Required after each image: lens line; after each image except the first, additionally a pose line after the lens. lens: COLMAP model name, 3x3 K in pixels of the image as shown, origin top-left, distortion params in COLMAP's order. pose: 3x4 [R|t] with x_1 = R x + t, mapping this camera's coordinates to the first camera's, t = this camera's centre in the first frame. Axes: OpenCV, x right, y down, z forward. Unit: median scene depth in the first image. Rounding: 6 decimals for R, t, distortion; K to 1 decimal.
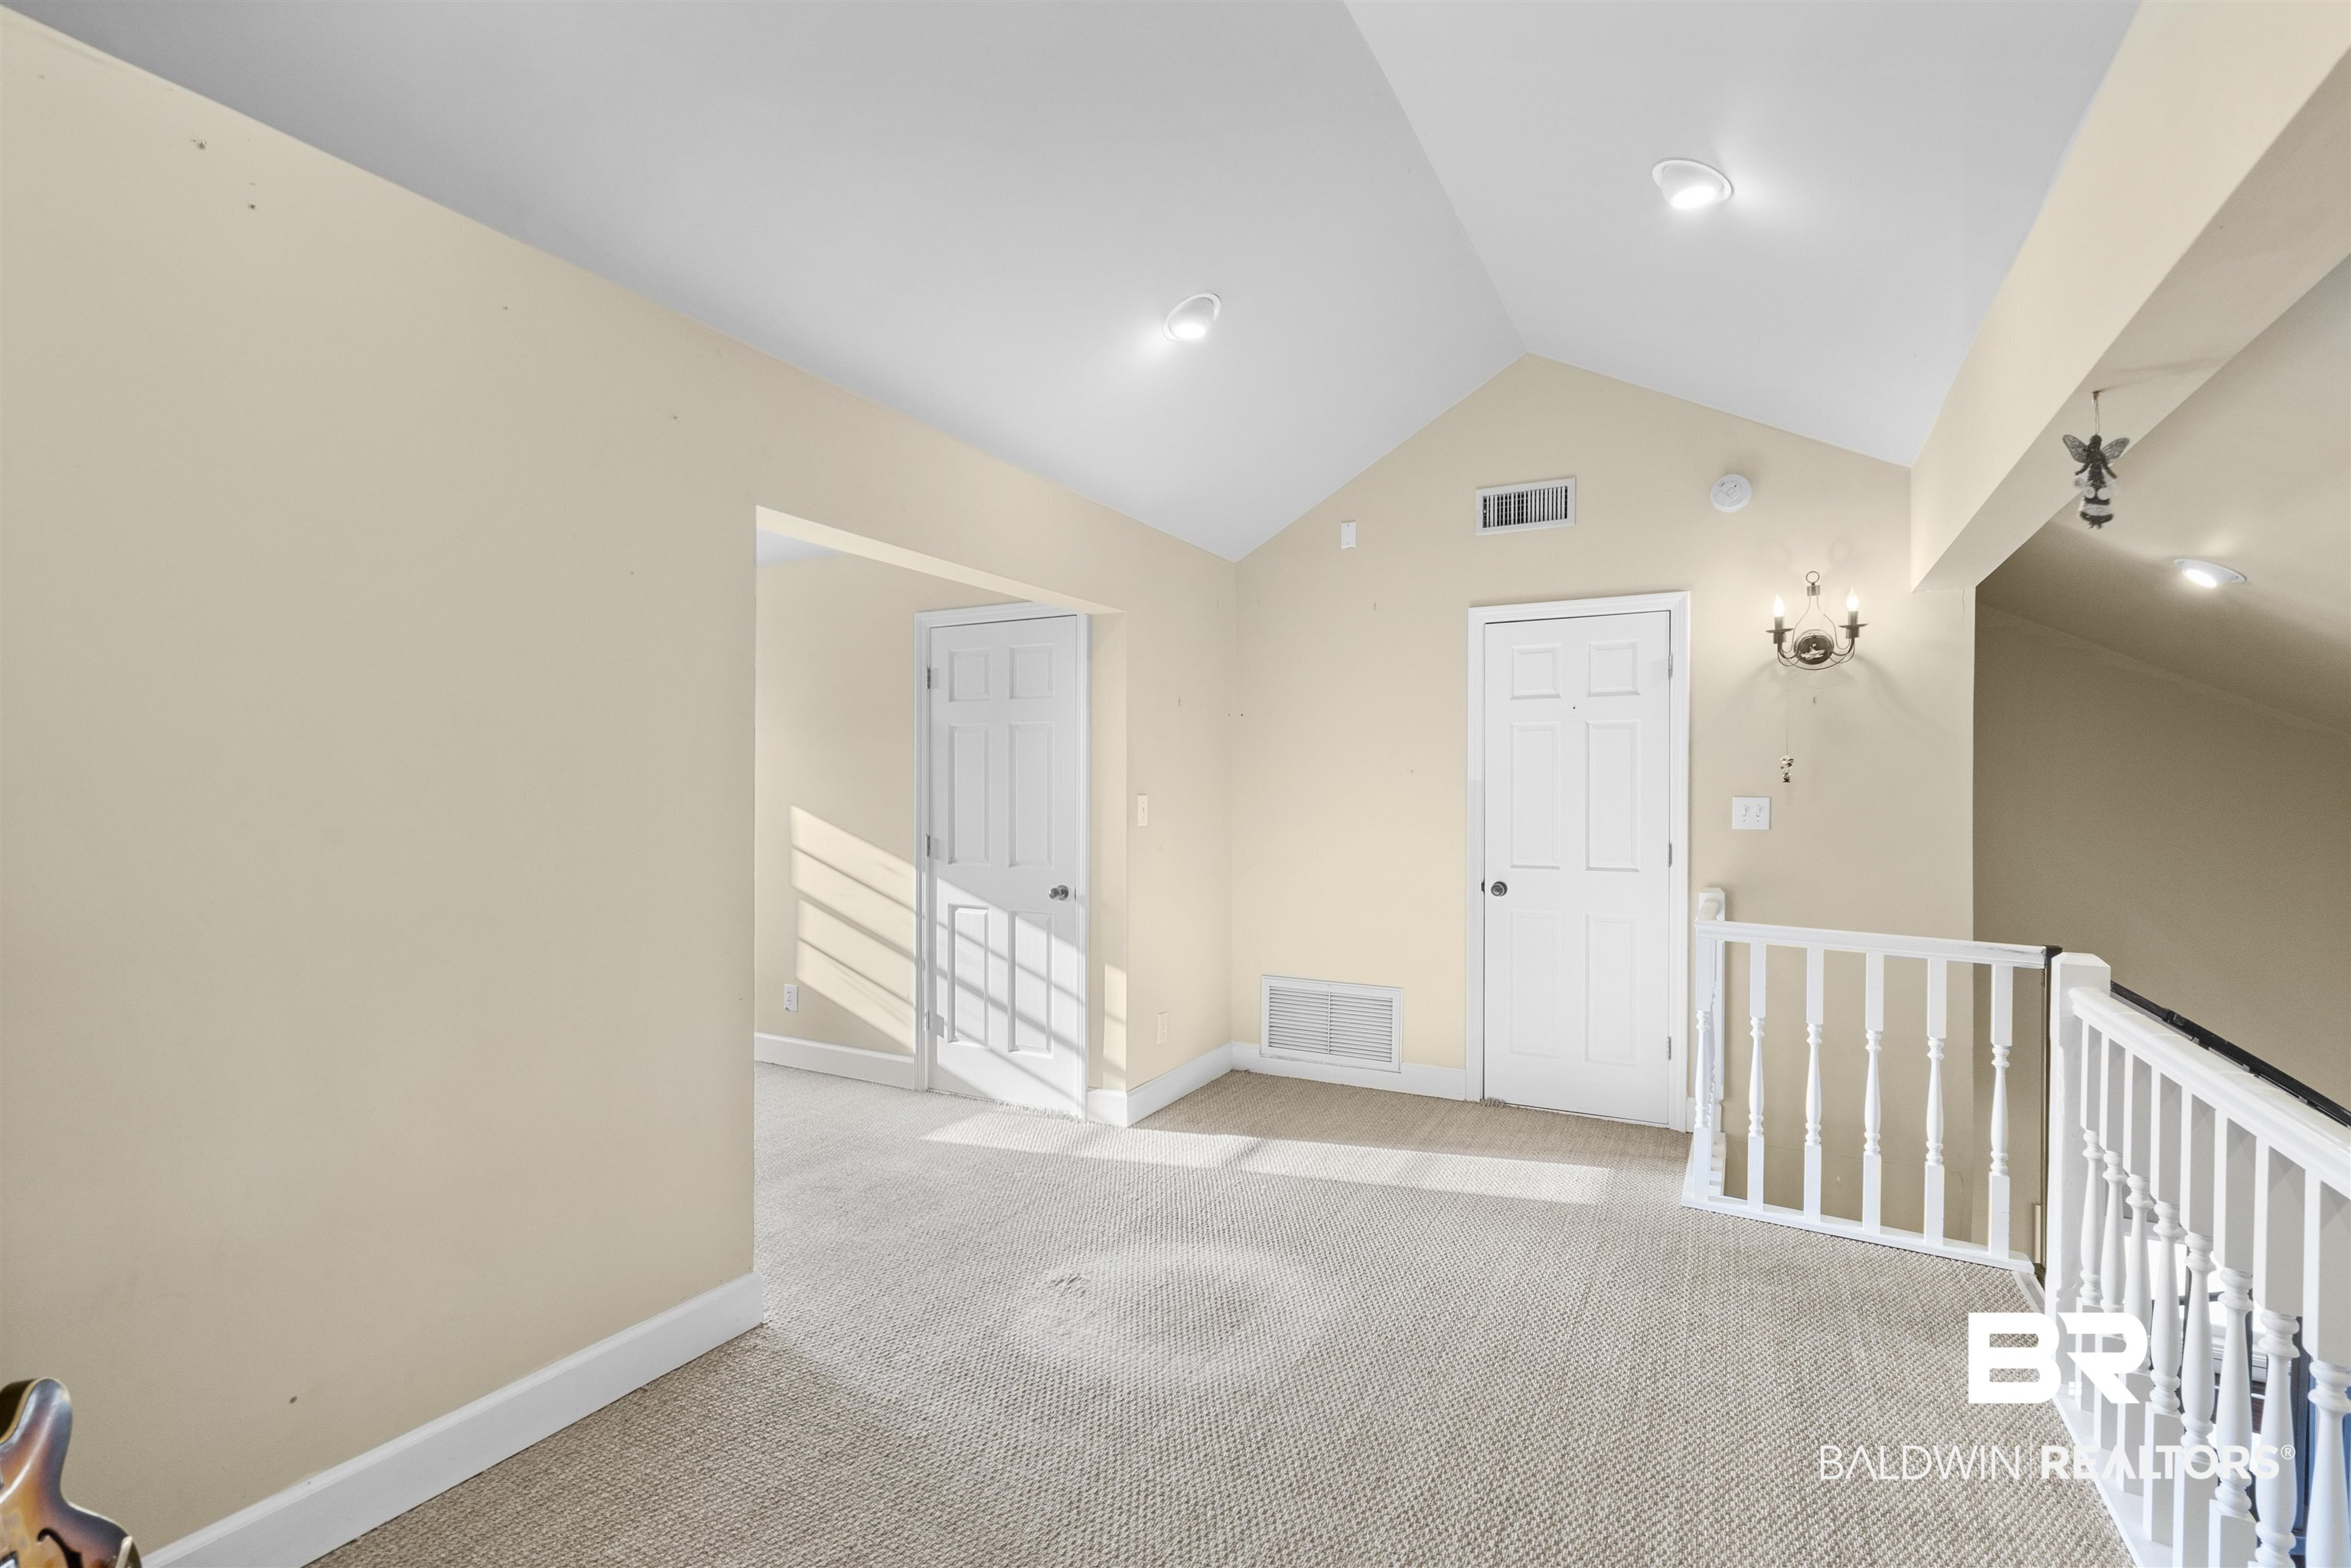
lens RADIAL K [[1093.5, 0, 1175.5], [0, 1093.5, 784.0], [0, 0, 1]] dist [0.023006, 0.000438]
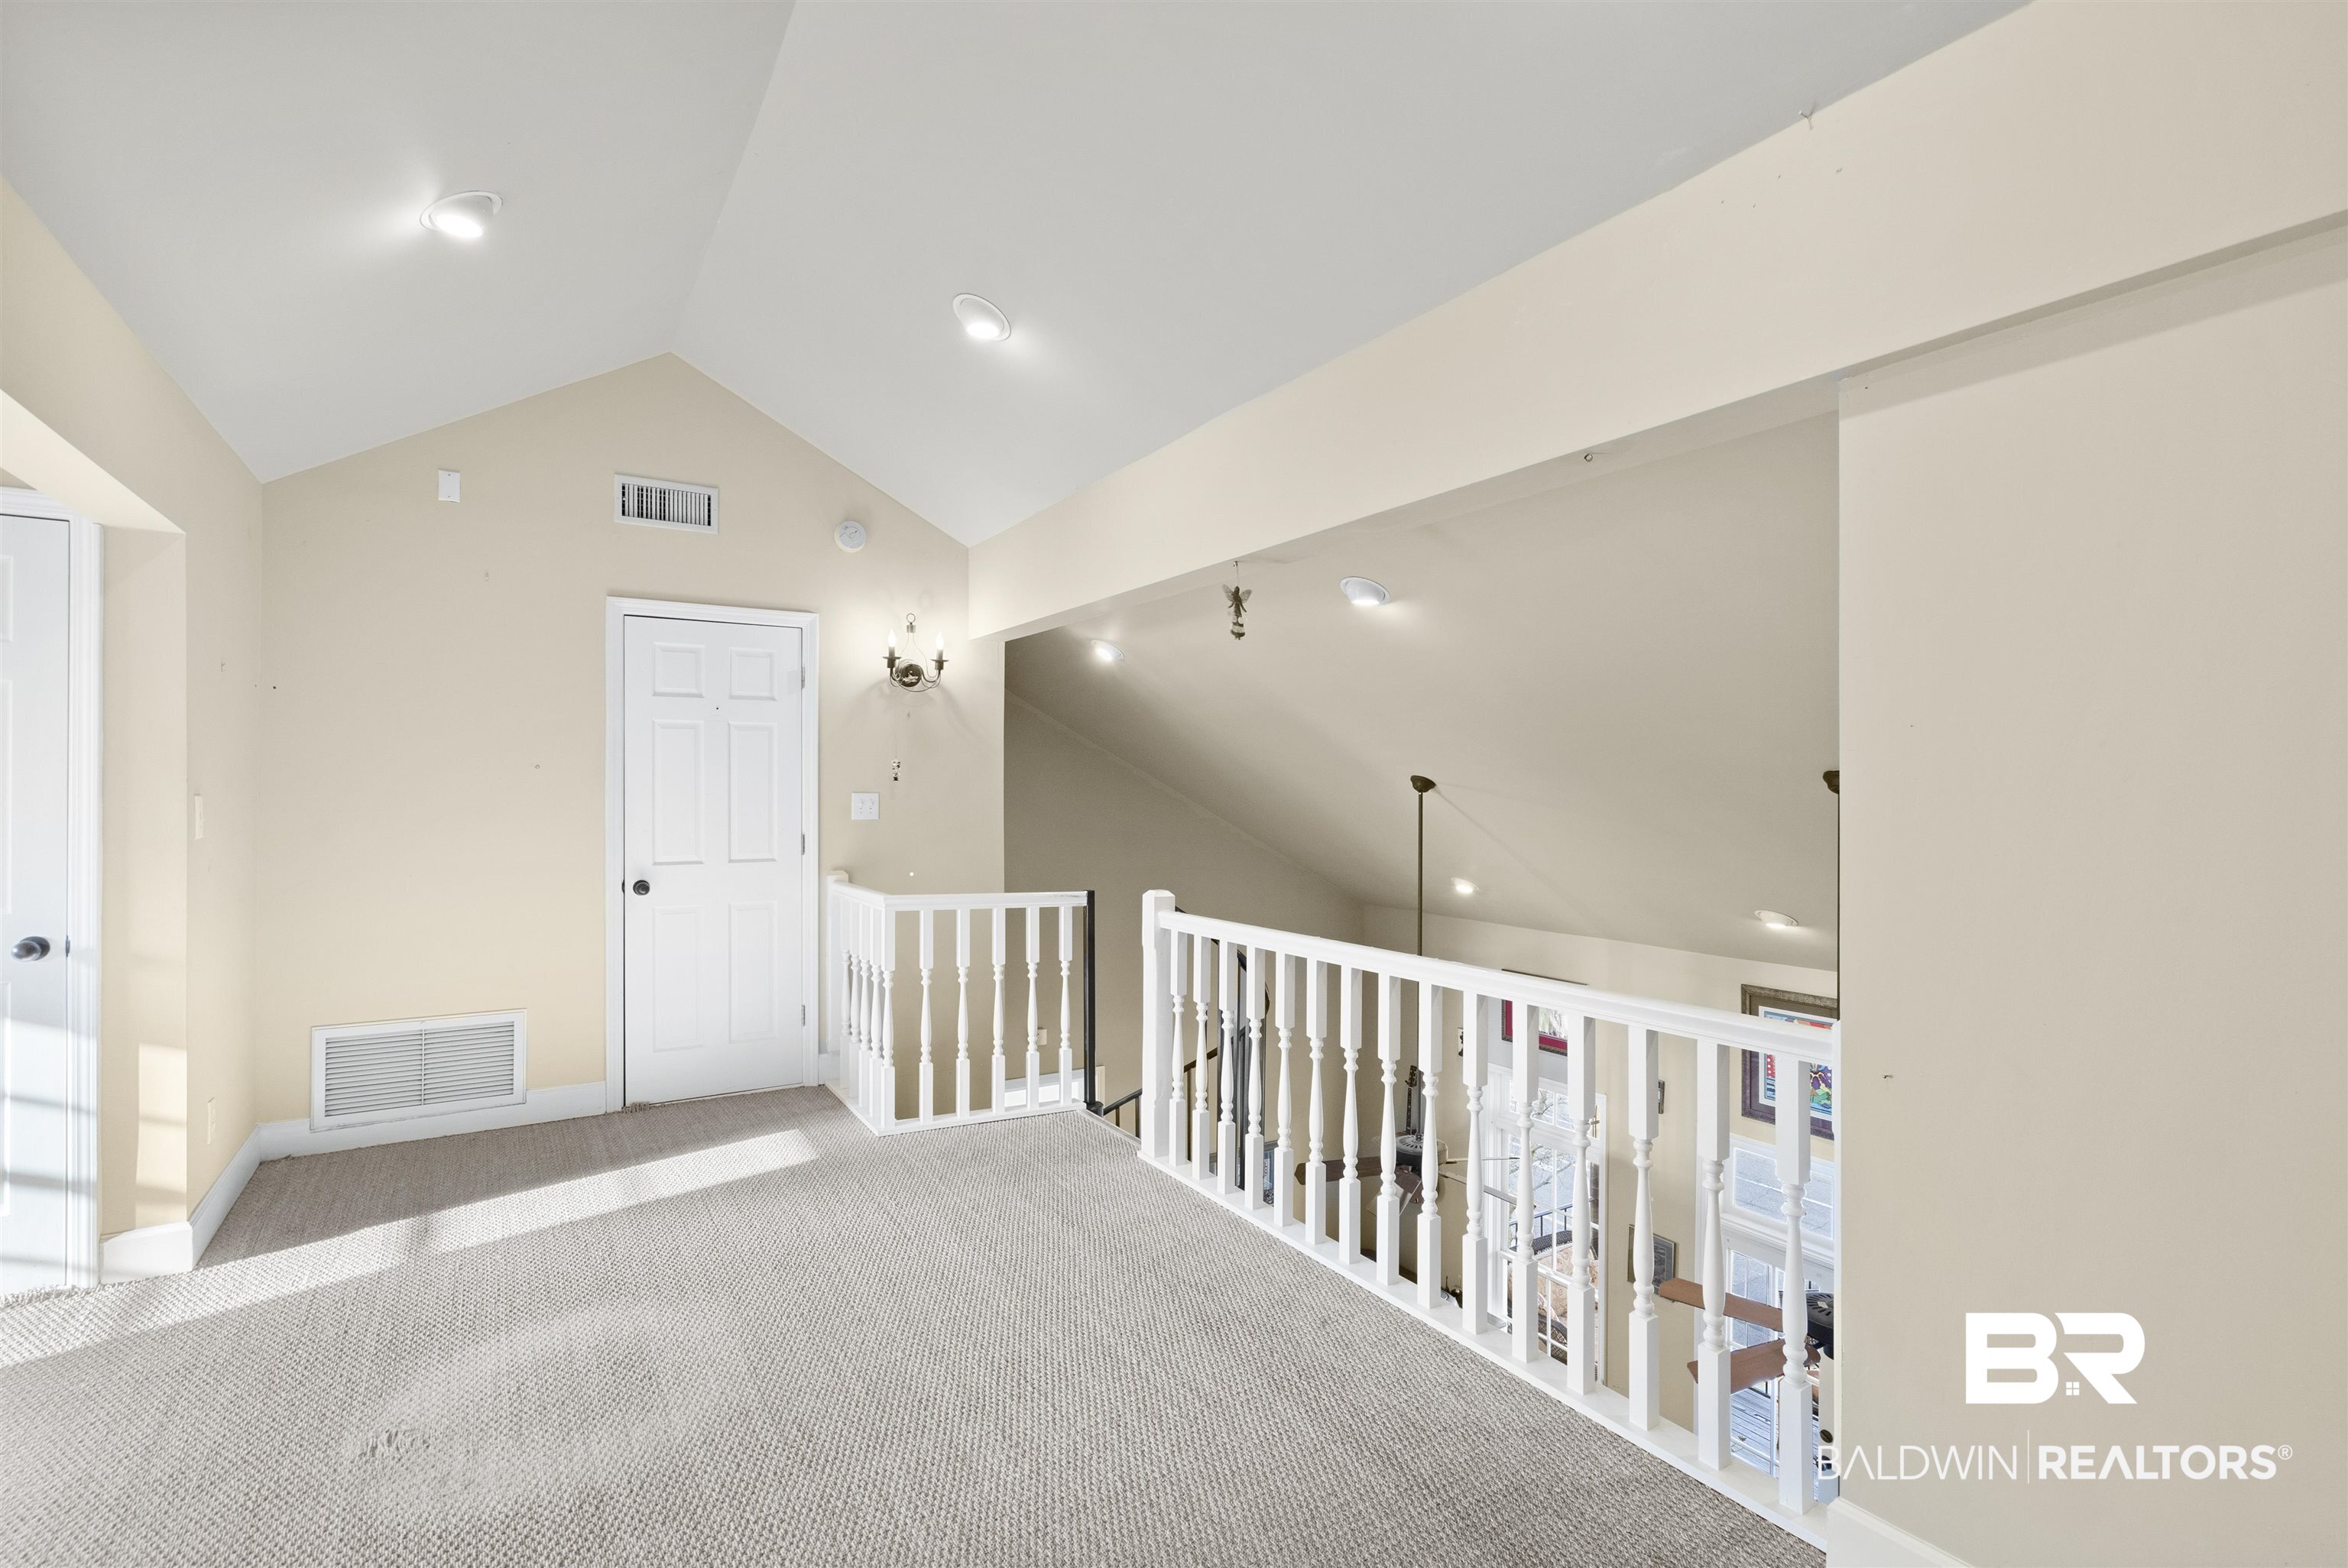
lens RADIAL K [[1085.6, 0, 1163.6], [0, 1085.6, 771.3], [0, 0, 1]] dist [0.000709, 0.000740]
pose [[0.508738, 0.009512, 0.860869, -0.331123], [-0.006976, 0.999952, -0.006926, -0.005430], [-0.860893, -0.002482, 0.508780, 0.112617]]
